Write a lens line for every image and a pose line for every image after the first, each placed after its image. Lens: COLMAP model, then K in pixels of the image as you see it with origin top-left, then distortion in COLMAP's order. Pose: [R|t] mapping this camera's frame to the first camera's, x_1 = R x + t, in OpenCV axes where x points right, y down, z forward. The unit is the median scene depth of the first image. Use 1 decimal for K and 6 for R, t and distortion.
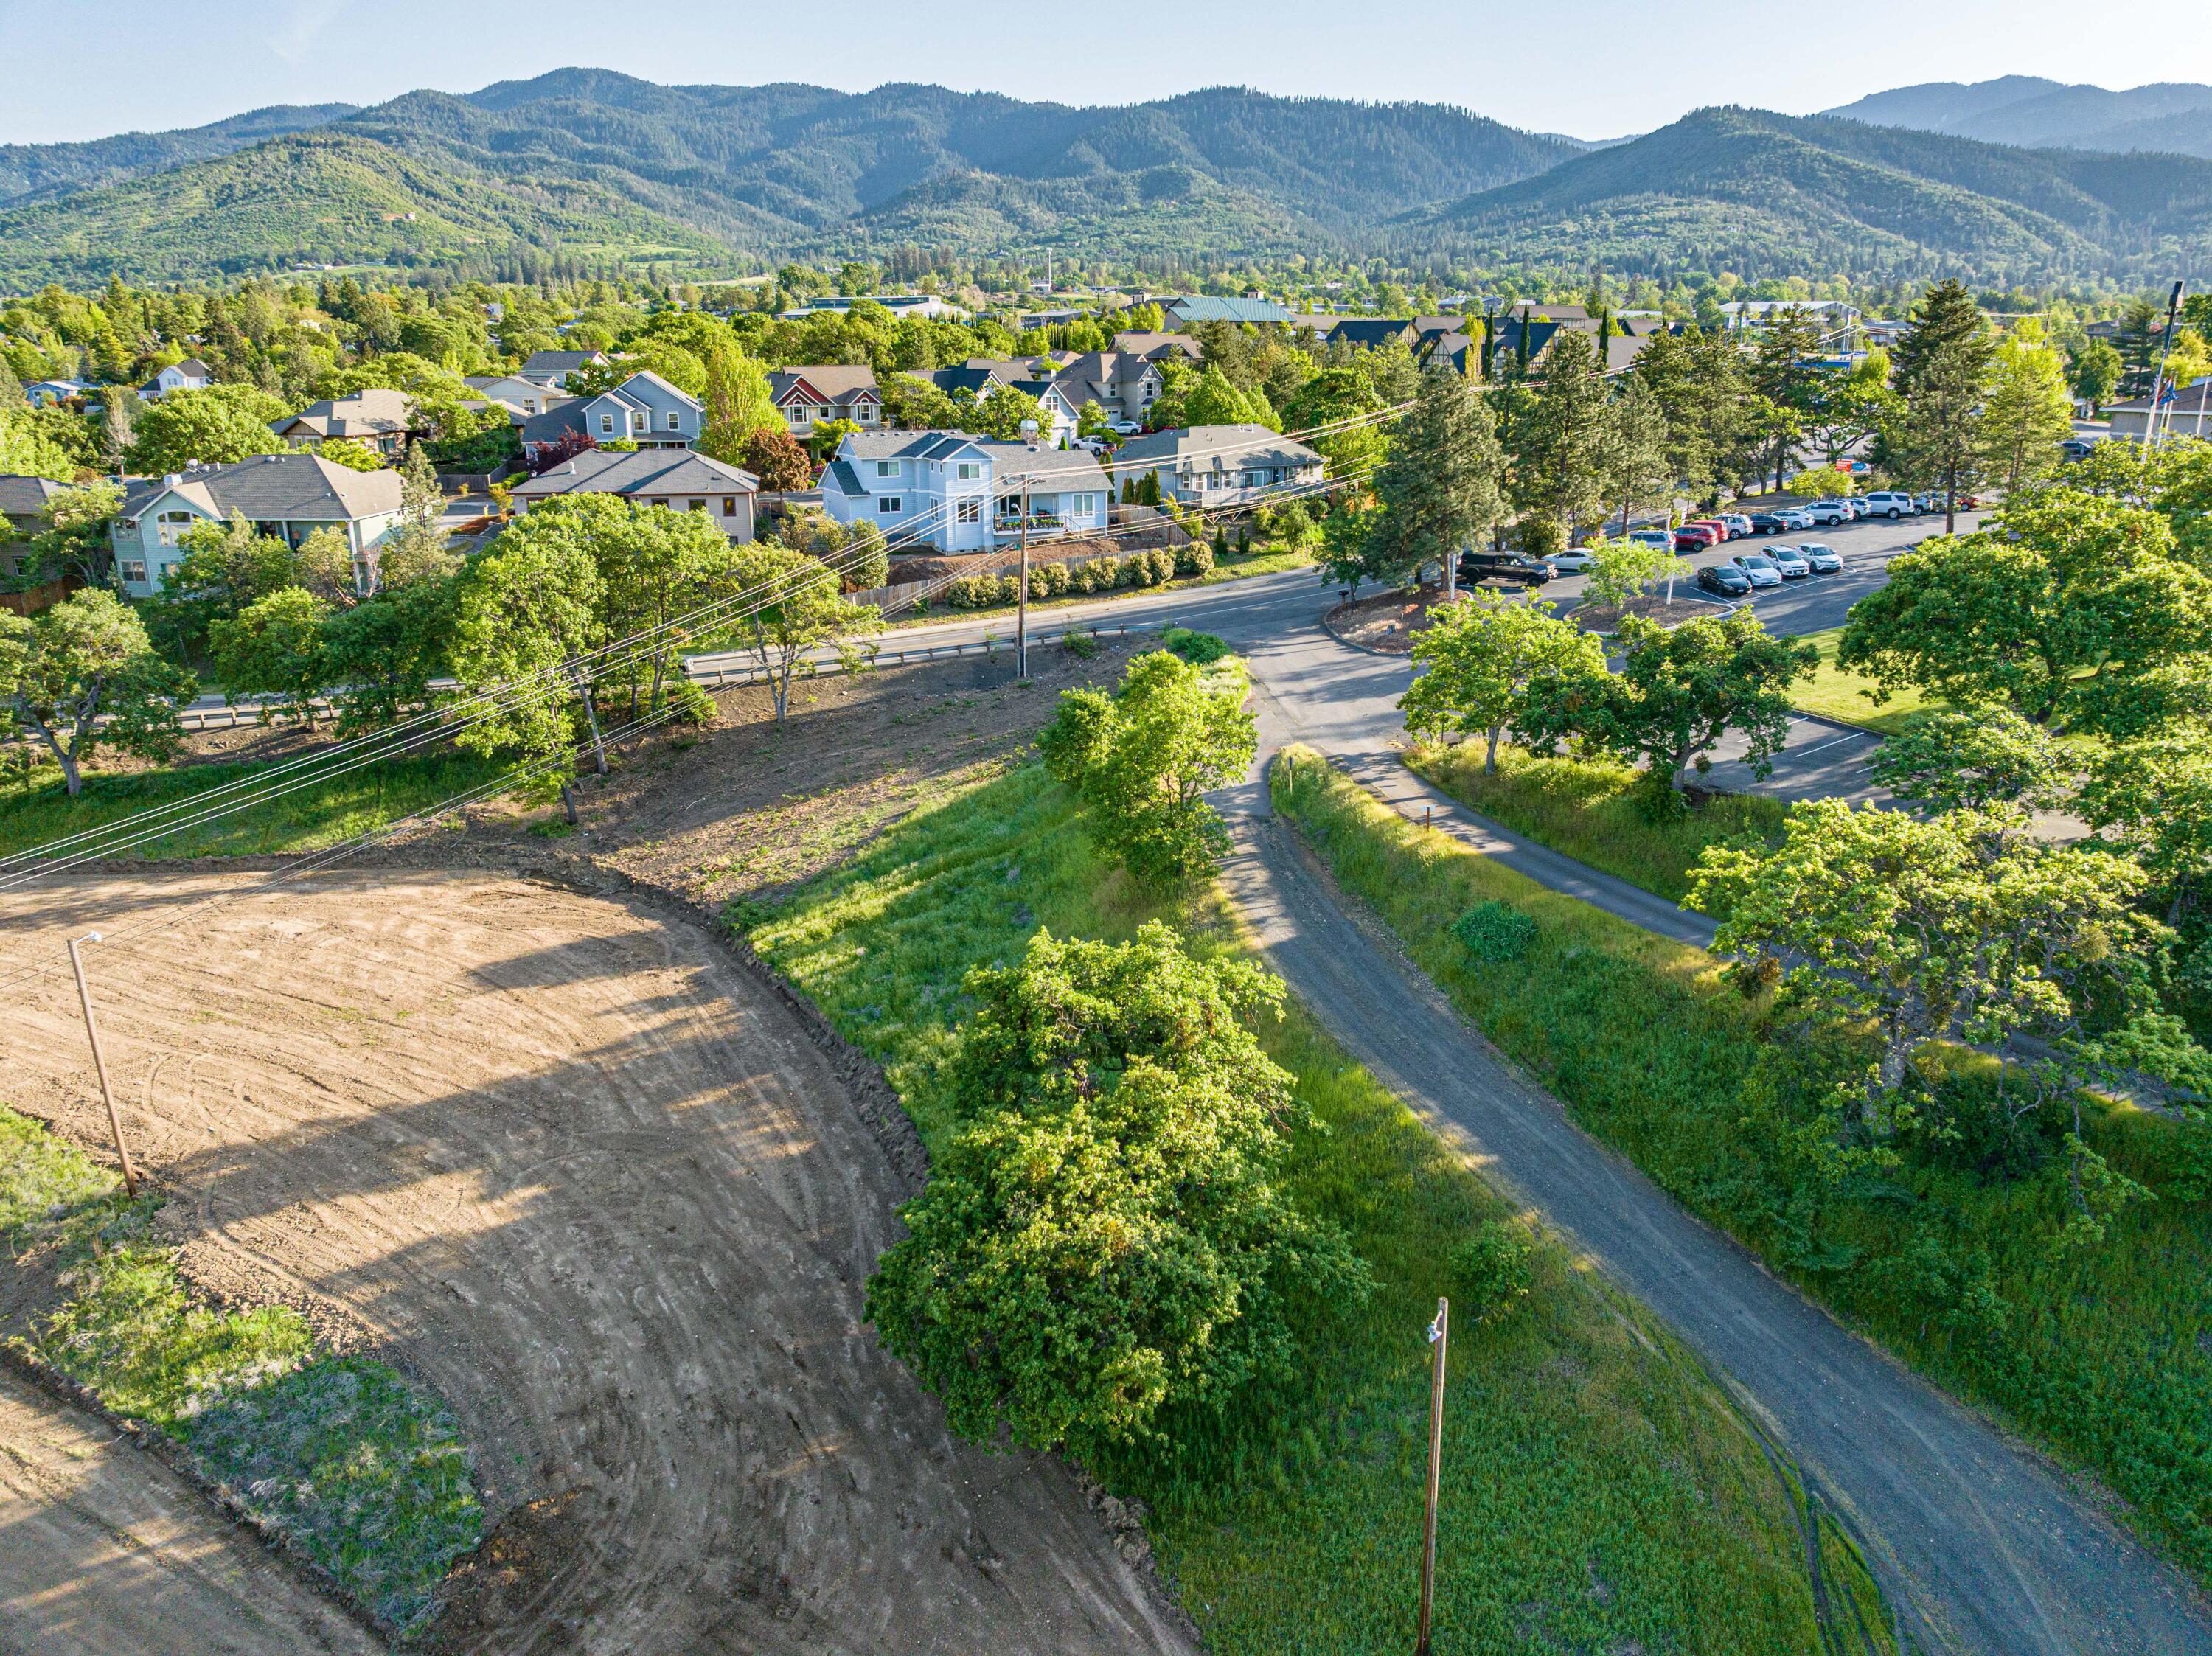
lens RADIAL K [[1560.7, 0, 1118.9], [0, 1560.7, 813.4], [0, 0, 1]] dist [-0.046650, 0.016587]
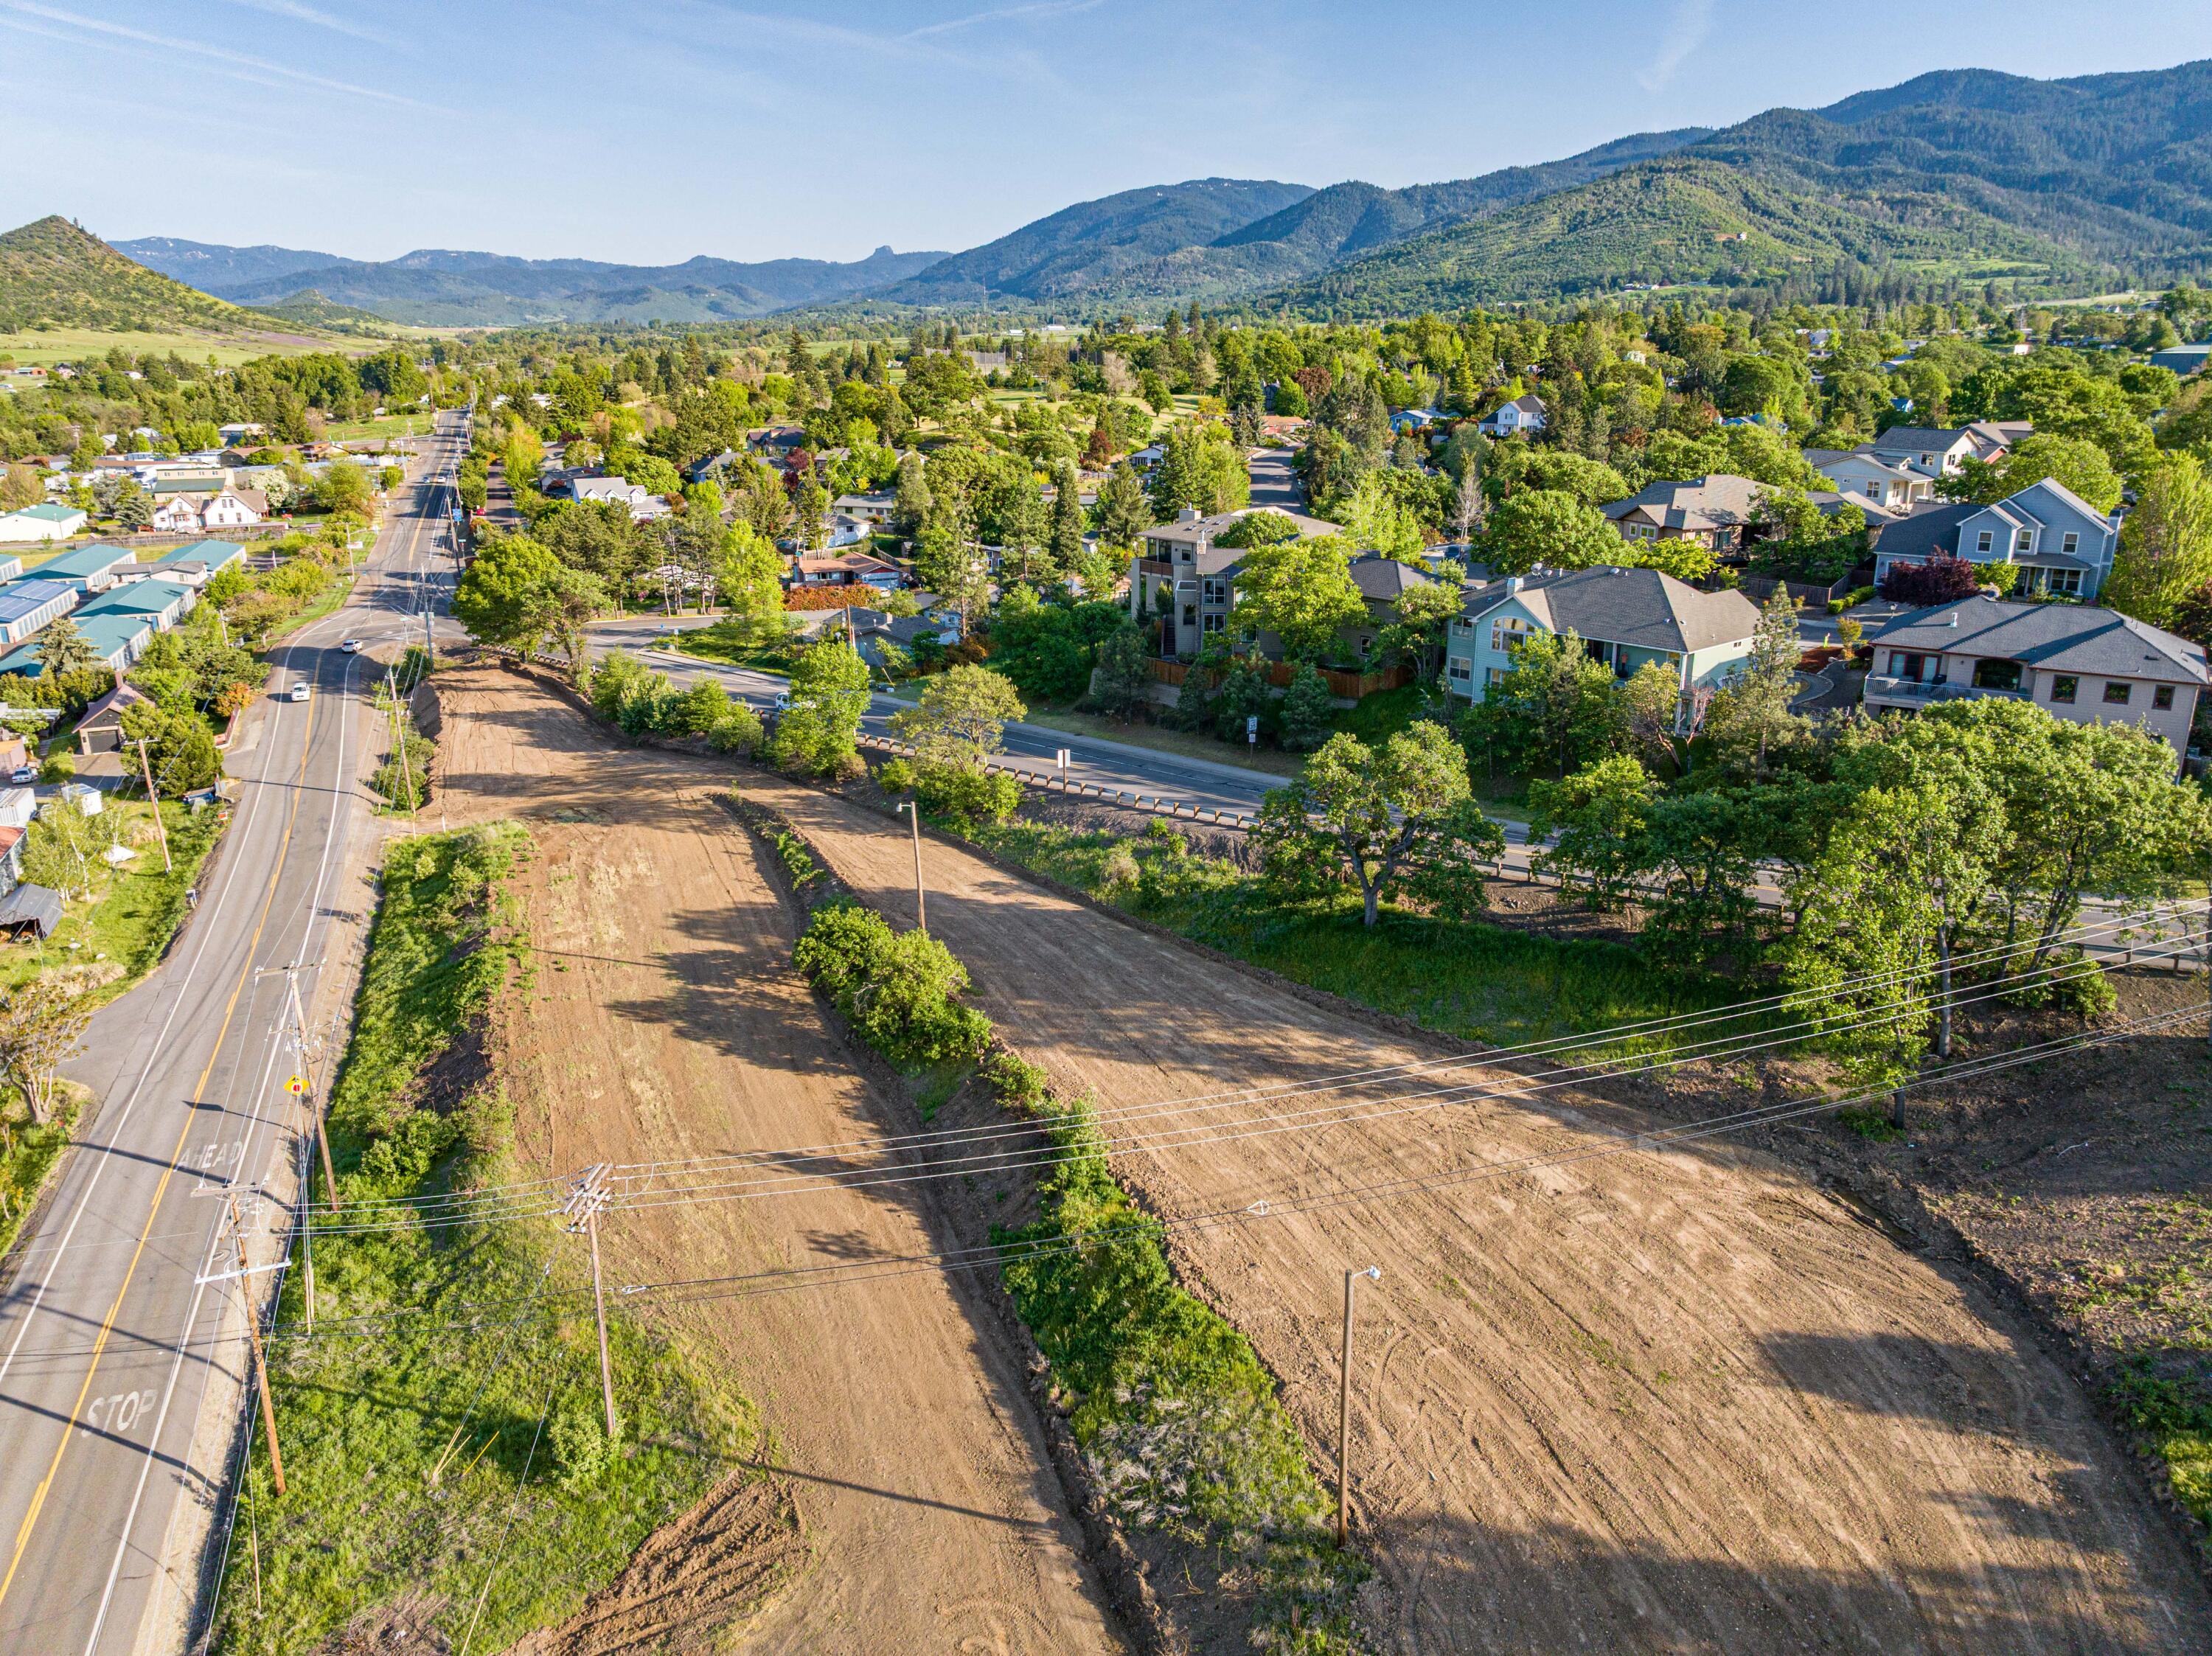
lens RADIAL K [[1560.7, 0, 1120.4], [0, 1560.7, 815.2], [0, 0, 1]] dist [-0.046650, 0.016587]
pose [[0.720276, 0.197303, -0.665037, -0.126911], [-0.202362, 0.976762, 0.070615, -0.106288], [0.663515, 0.083715, 0.743464, 0.124613]]
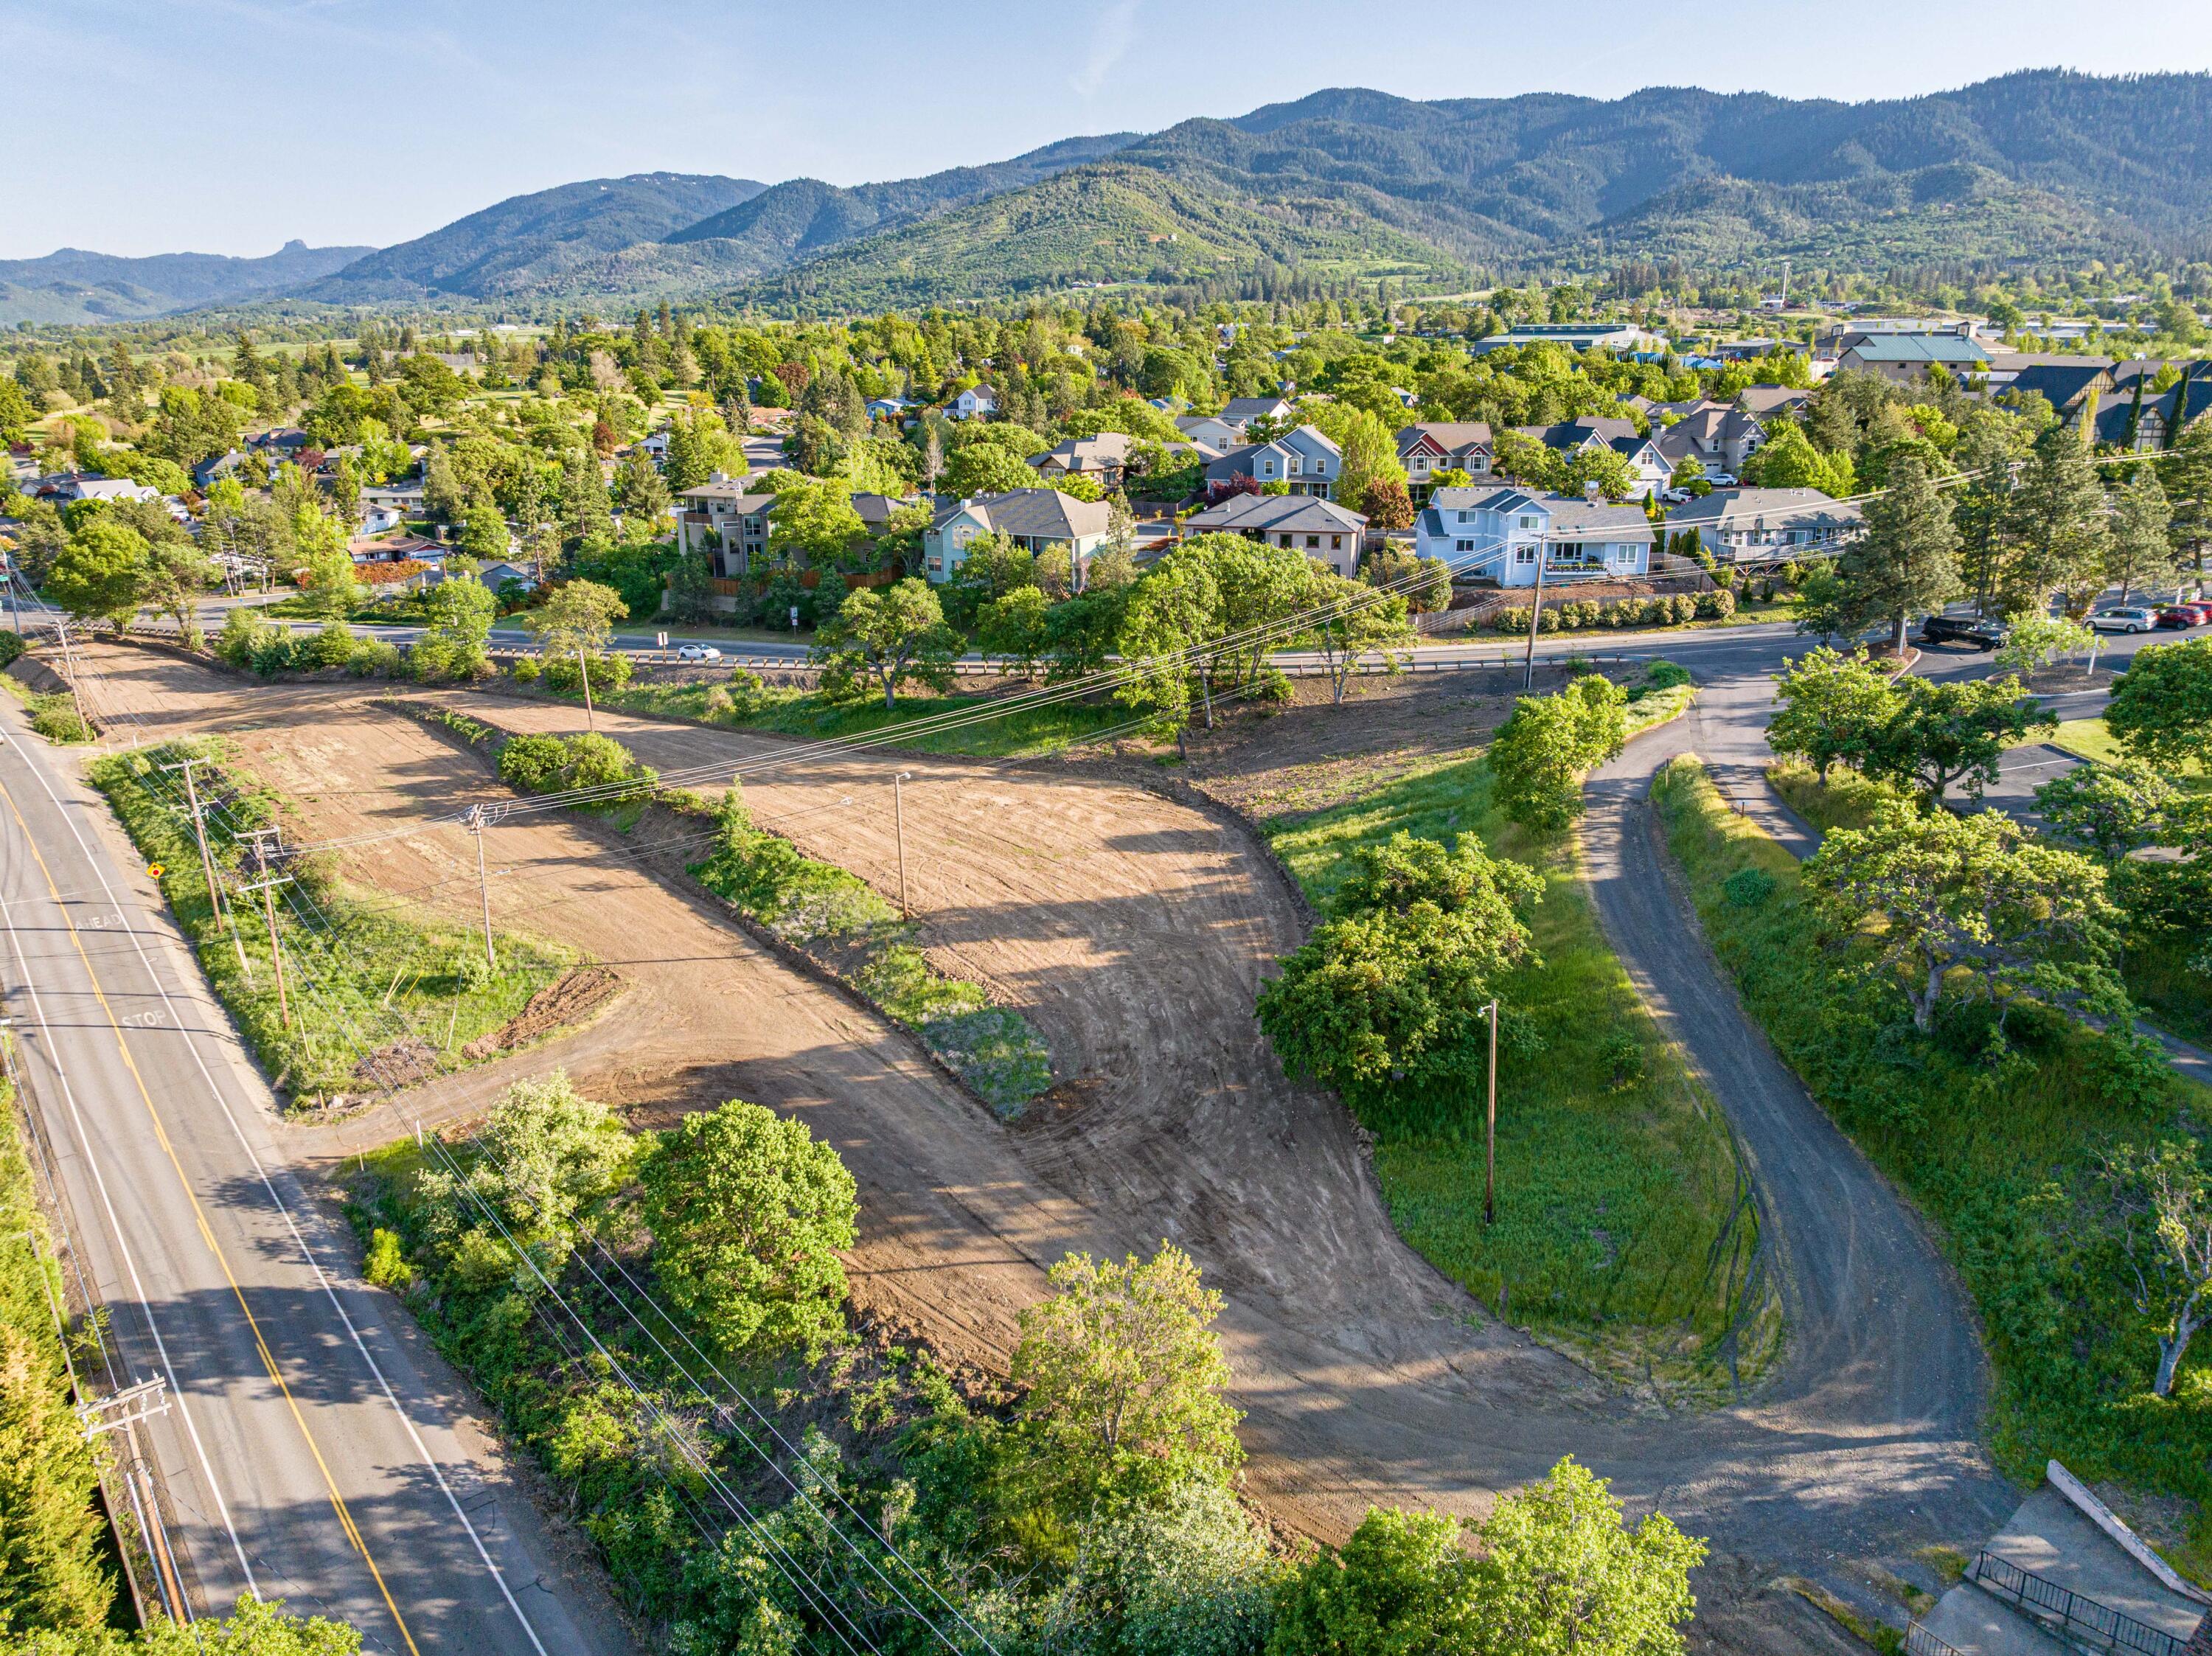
lens RADIAL K [[1560.7, 0, 1116.9], [0, 1560.7, 814.3], [0, 0, 1]] dist [-0.046650, 0.016587]
pose [[0.903730, 0.118776, -0.411295, 0.176760], [-0.120541, 0.992470, 0.021750, 0.029171], [0.410781, 0.029922, 0.911243, -0.316403]]
